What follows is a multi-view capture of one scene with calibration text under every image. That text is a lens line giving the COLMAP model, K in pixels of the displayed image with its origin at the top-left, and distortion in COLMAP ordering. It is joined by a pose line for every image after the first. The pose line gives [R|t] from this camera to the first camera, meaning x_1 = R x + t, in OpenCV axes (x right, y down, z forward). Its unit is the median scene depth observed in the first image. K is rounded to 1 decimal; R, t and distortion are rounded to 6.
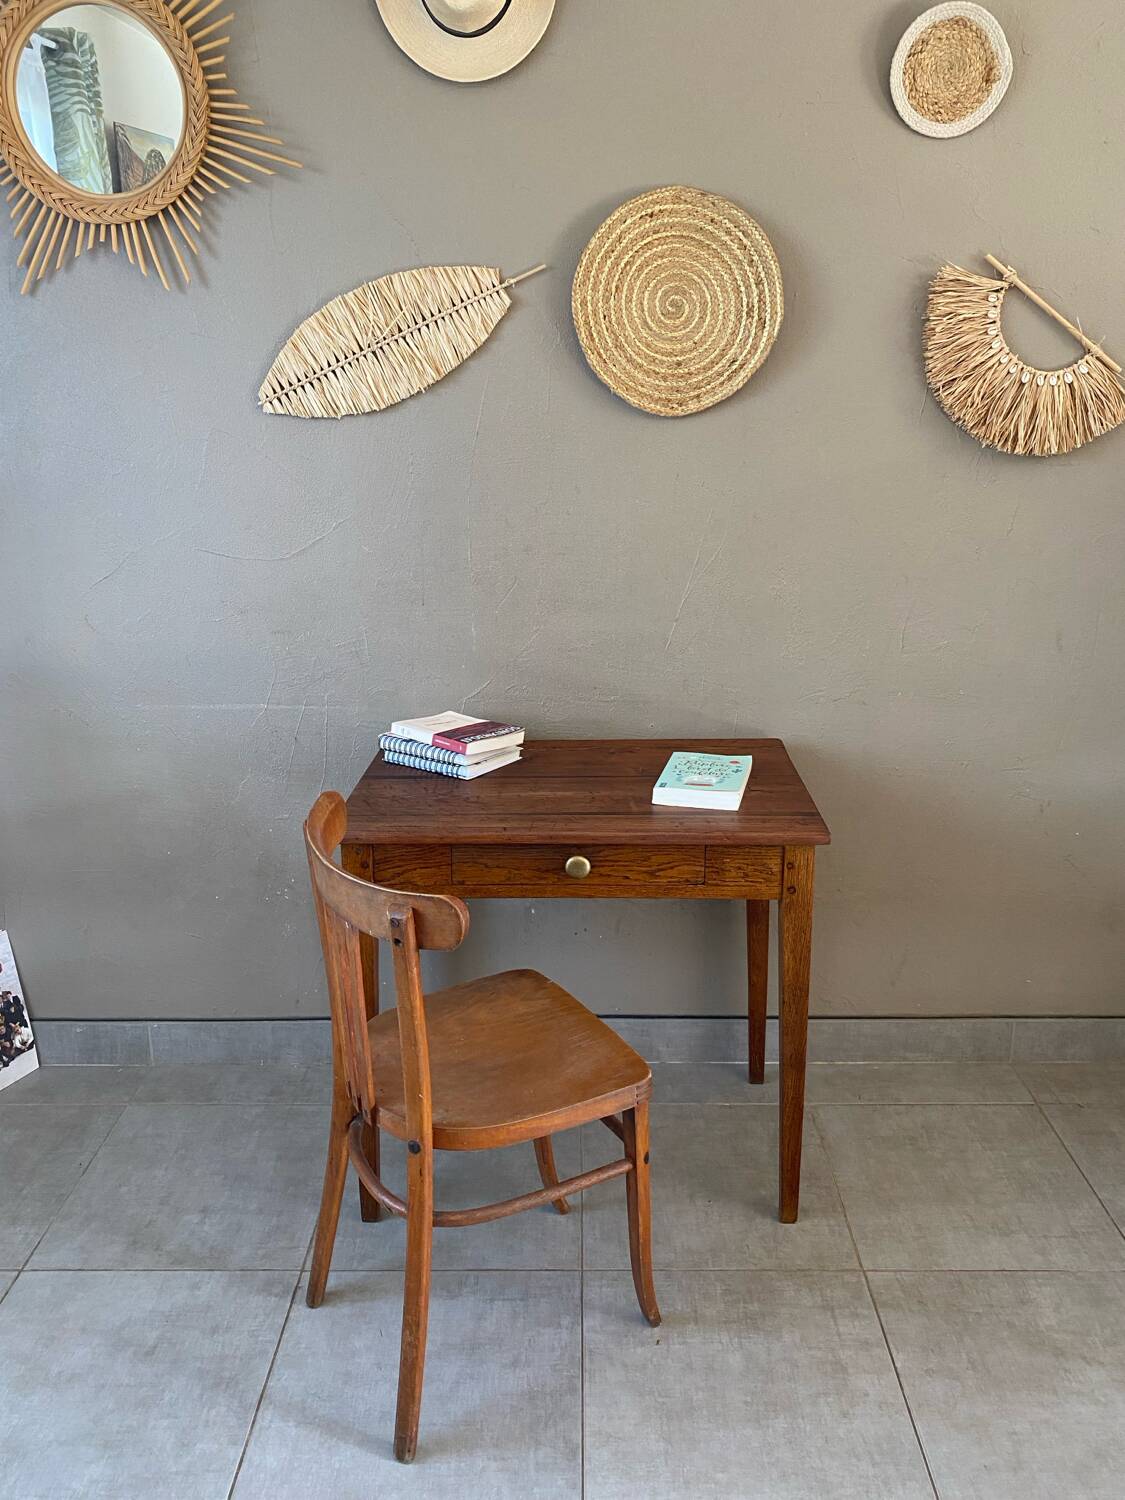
lens RADIAL K [[1133.4, 0, 578.2], [0, 1133.4, 737.5], [0, 0, 1]] dist [0.014428, -0.011723]
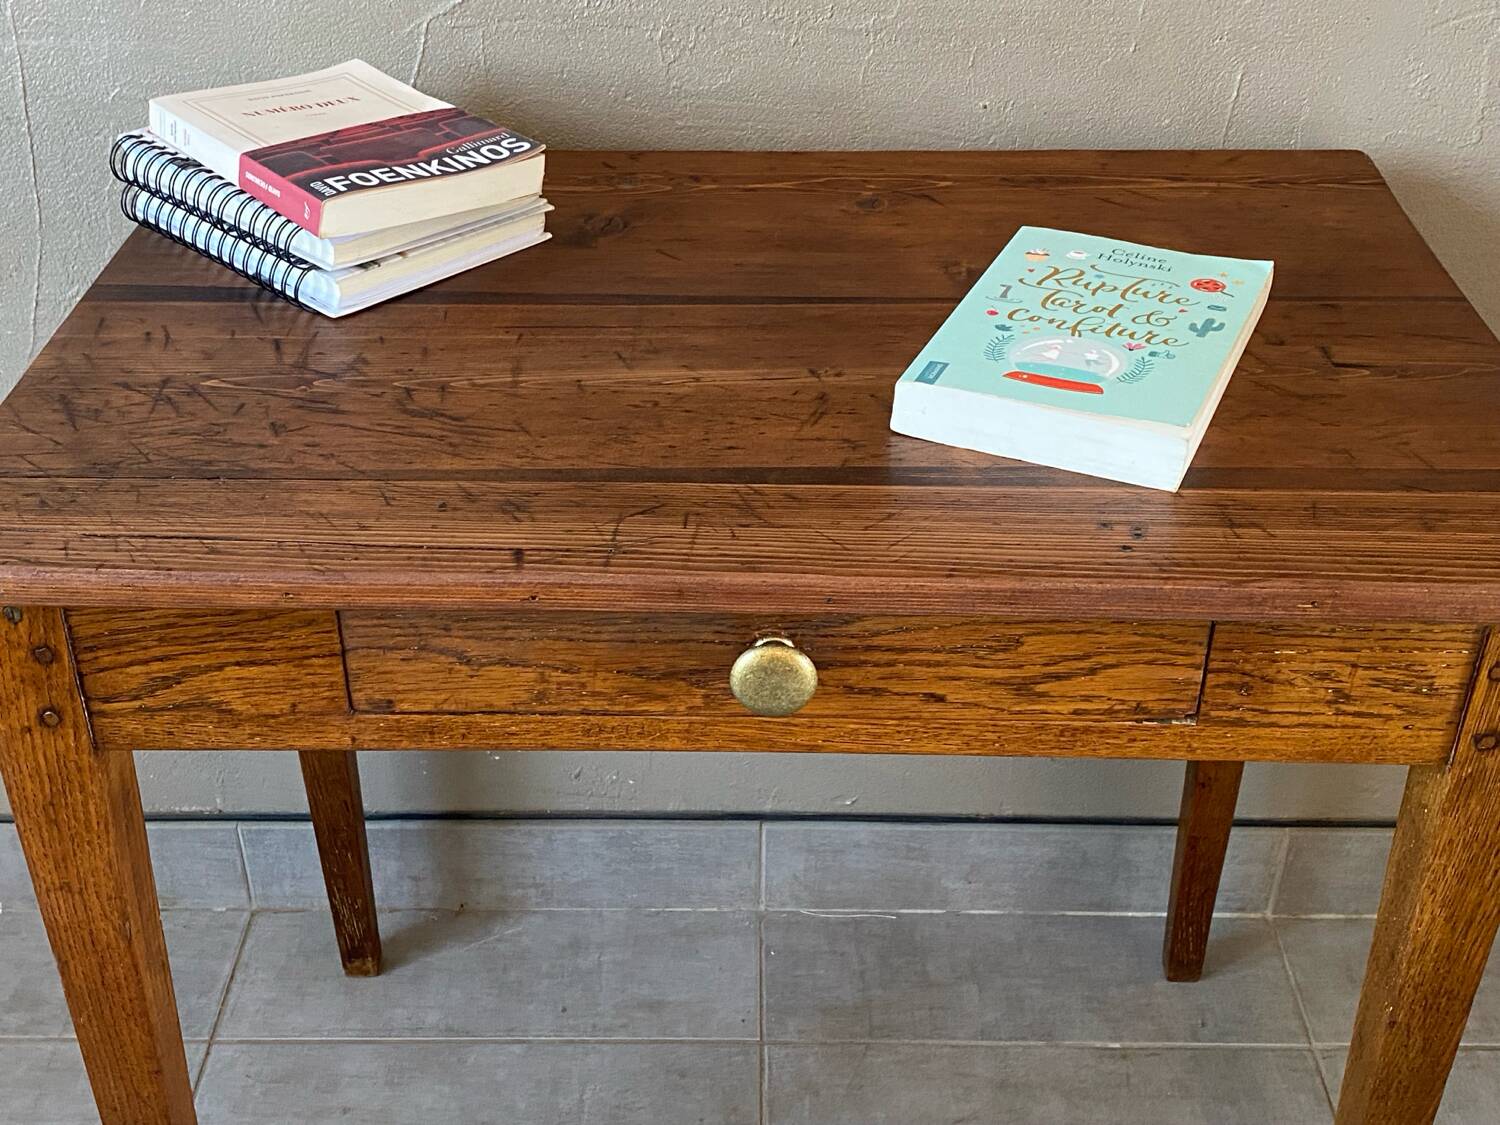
lens RADIAL K [[1748.4, 0, 750.6], [0, 1748.4, 549.4], [0, 0, 1]] dist [0.020390, 0.000000]
pose [[0.999946, 0.006751, 0.007840, -0.008931], [-0.008793, 0.953845, 0.300169, -0.045198], [-0.005452, -0.300222, 0.953854, 0.514470]]
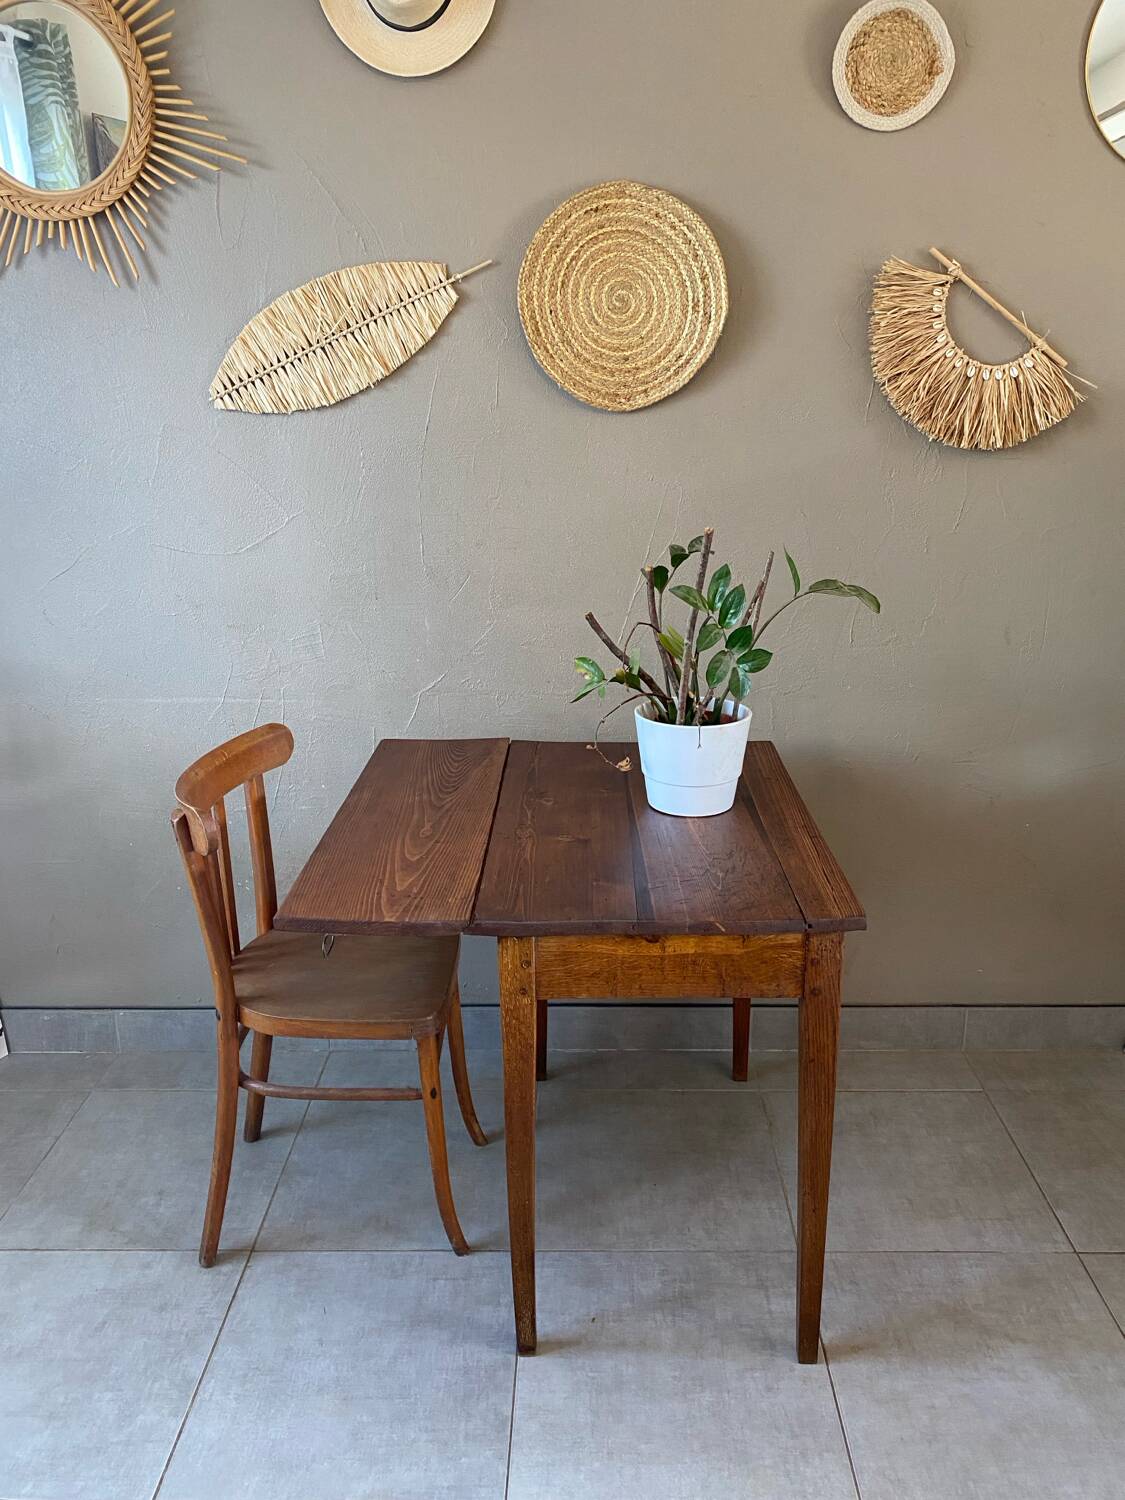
lens RADIAL K [[1133.4, 0, 582.8], [0, 1133.4, 753.4], [0, 0, 1]] dist [0.014428, -0.011723]
pose [[0.999982, -0.000485, -0.005952, 0.057570], [0.000607, 0.999788, 0.020568, -0.000415], [0.005941, -0.020571, 0.999771, -0.013234]]
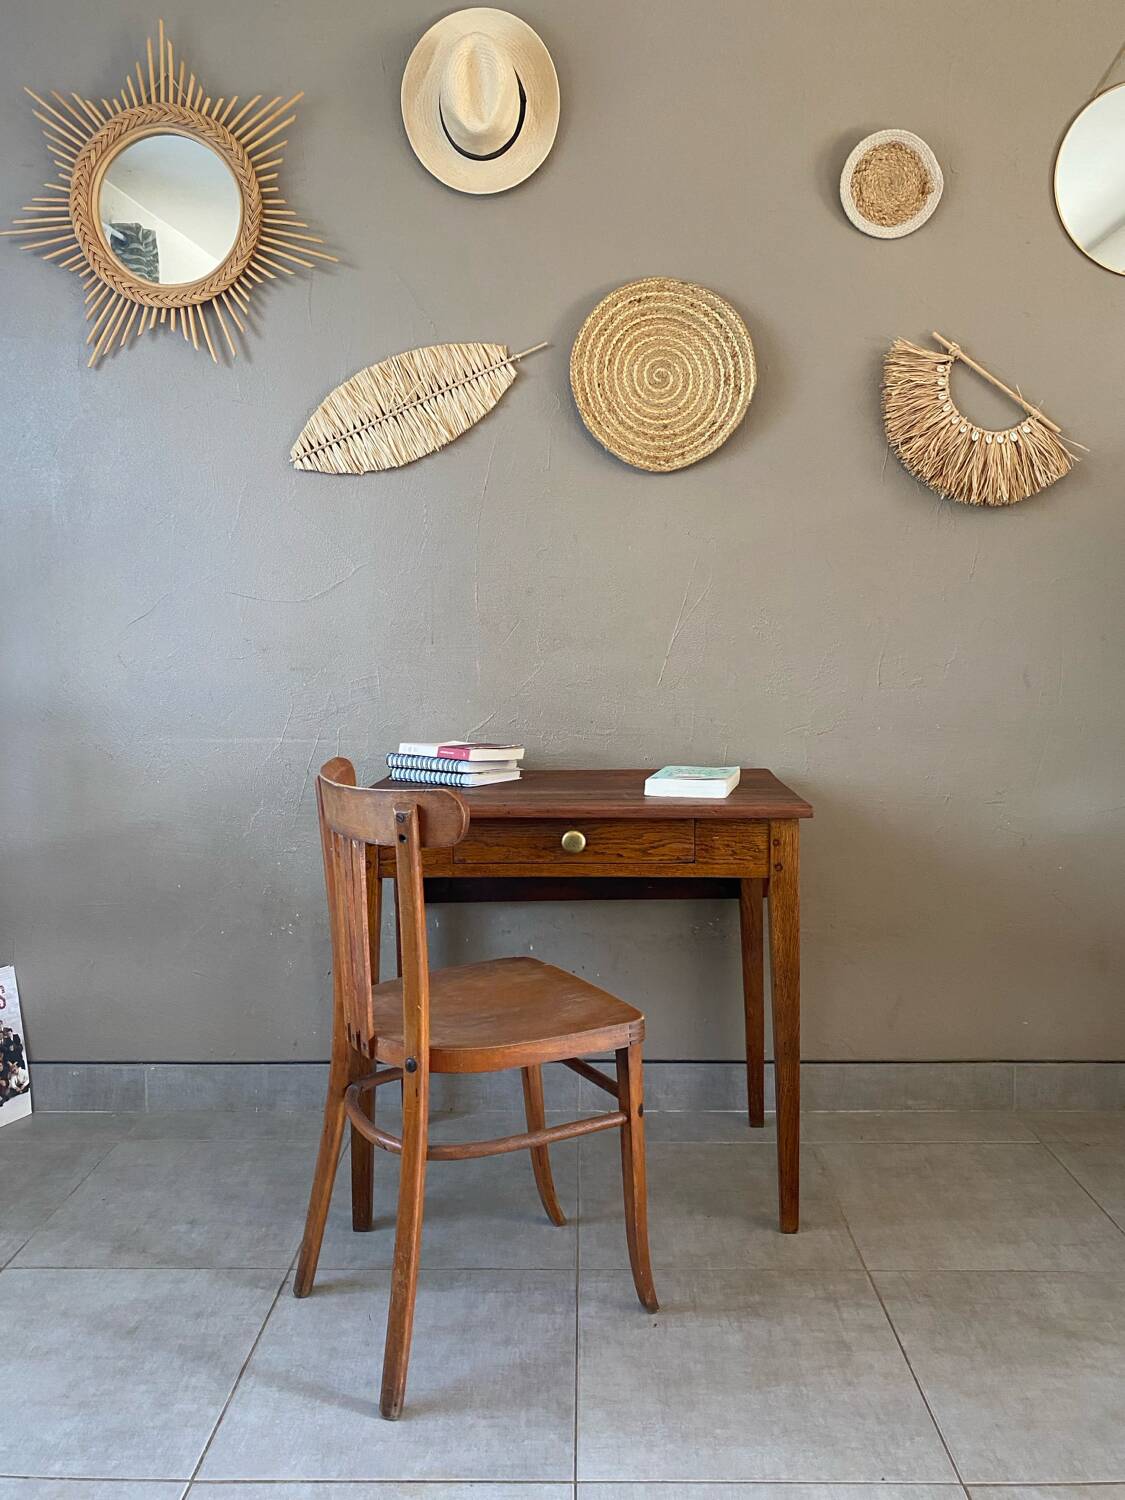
lens RADIAL K [[1133.4, 0, 575.1], [0, 1133.4, 738.6], [0, 0, 1]] dist [0.014428, -0.011723]
pose [[0.999978, 0.000283, -0.006650, 0.007093], [-0.001599, 0.980064, -0.198676, 0.202037], [0.006461, 0.198682, 0.980043, -0.041231]]
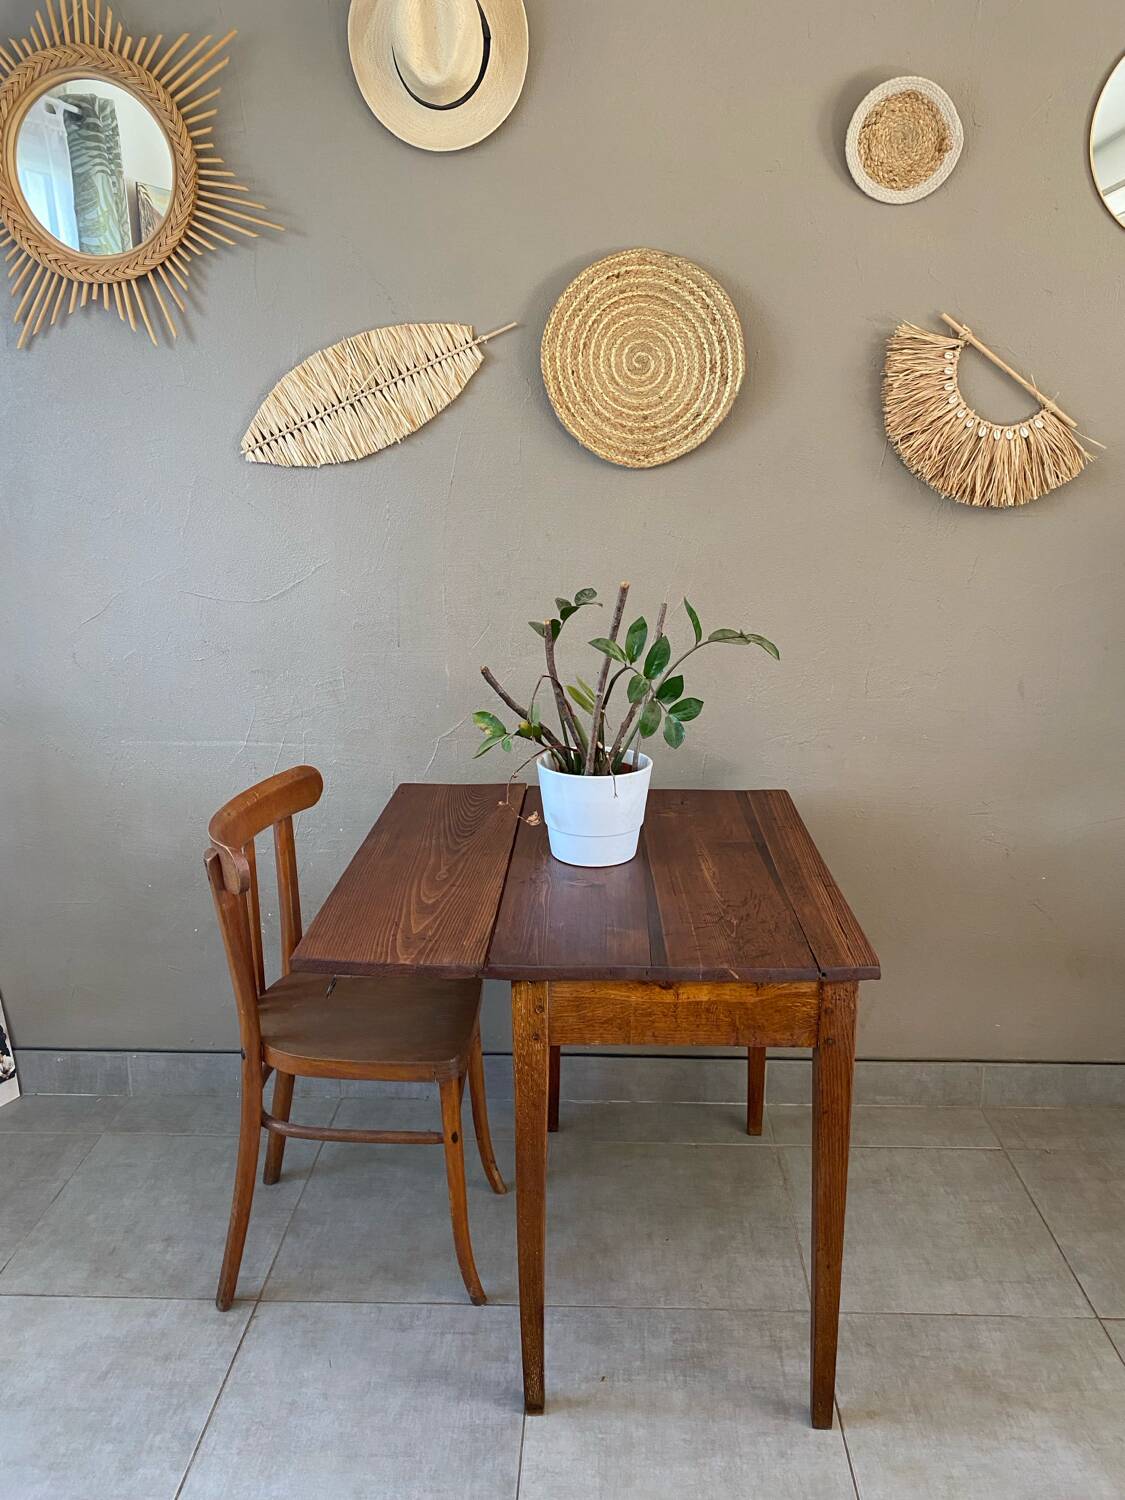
lens RADIAL K [[1133.4, 0, 584.1], [0, 1133.4, 735.9], [0, 0, 1]] dist [0.014428, -0.011723]
pose [[0.999738, 0.010567, -0.020312, 0.058364], [-0.011344, 0.999193, -0.038542, 0.002027], [0.019888, 0.038762, 0.999051, -0.024235]]
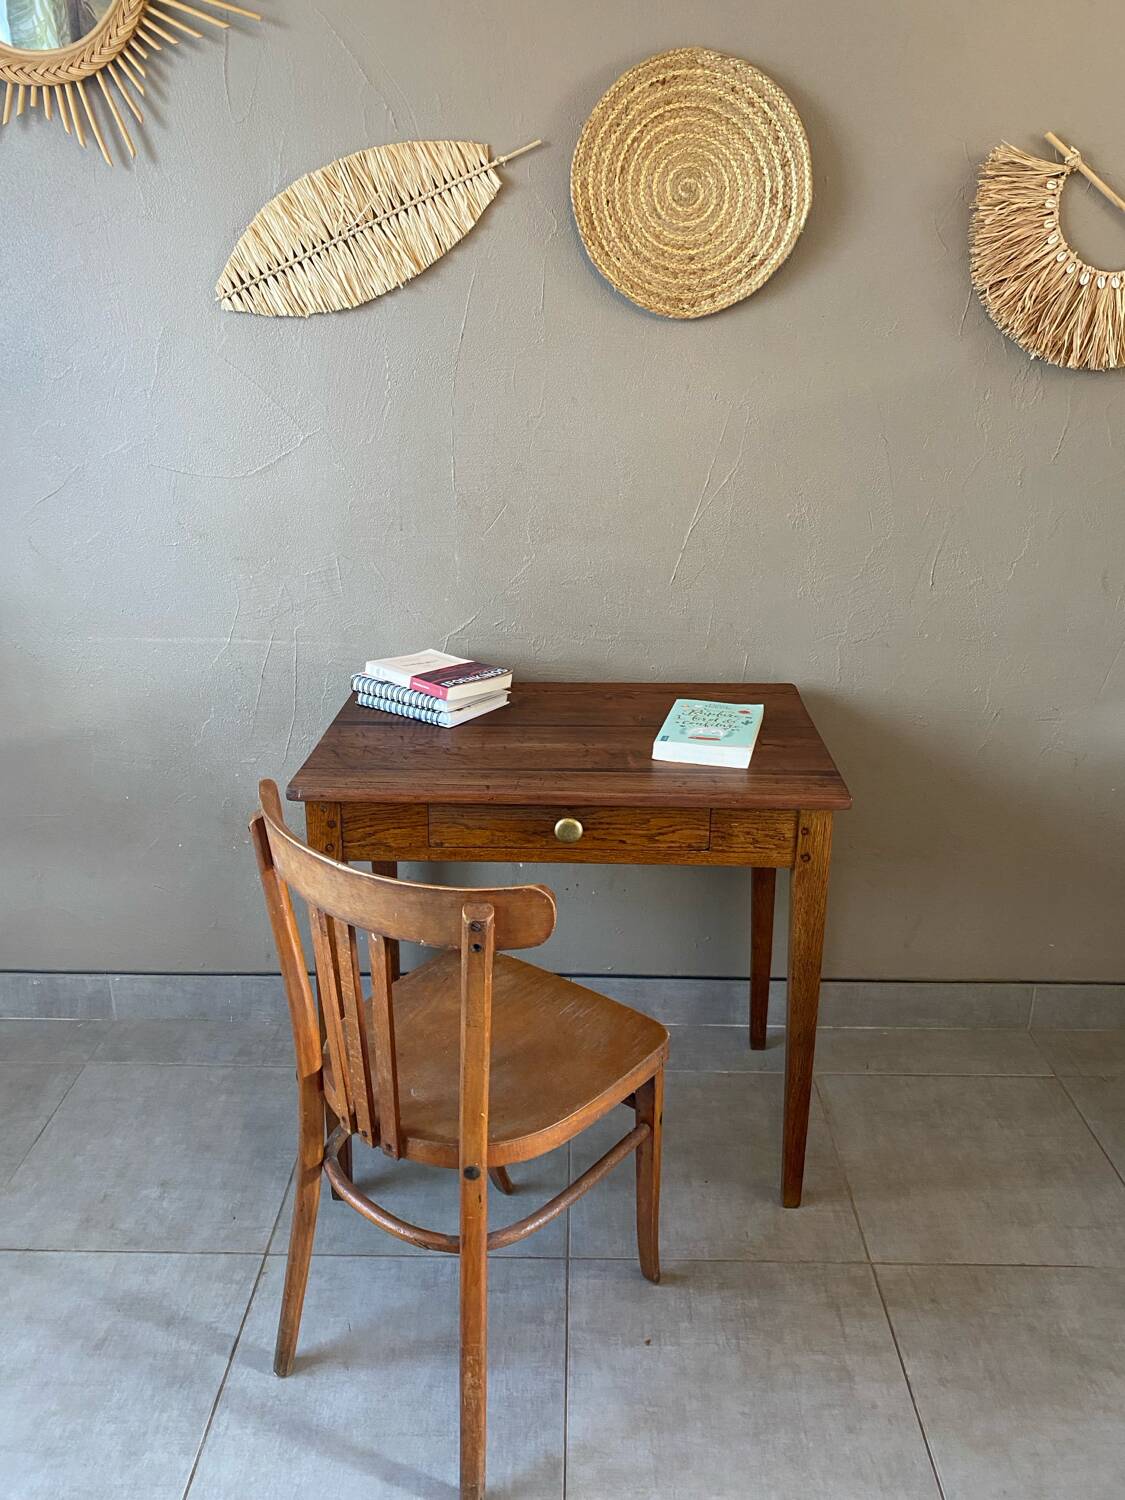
lens RADIAL K [[1133.4, 0, 570.1], [0, 1133.4, 734.3], [0, 0, 1]] dist [0.014428, -0.011723]
pose [[0.999910, 0.012979, -0.003360, 0.002566], [-0.012721, 0.997618, 0.067805, -0.019542], [0.004232, -0.067756, 0.997693, 0.096287]]
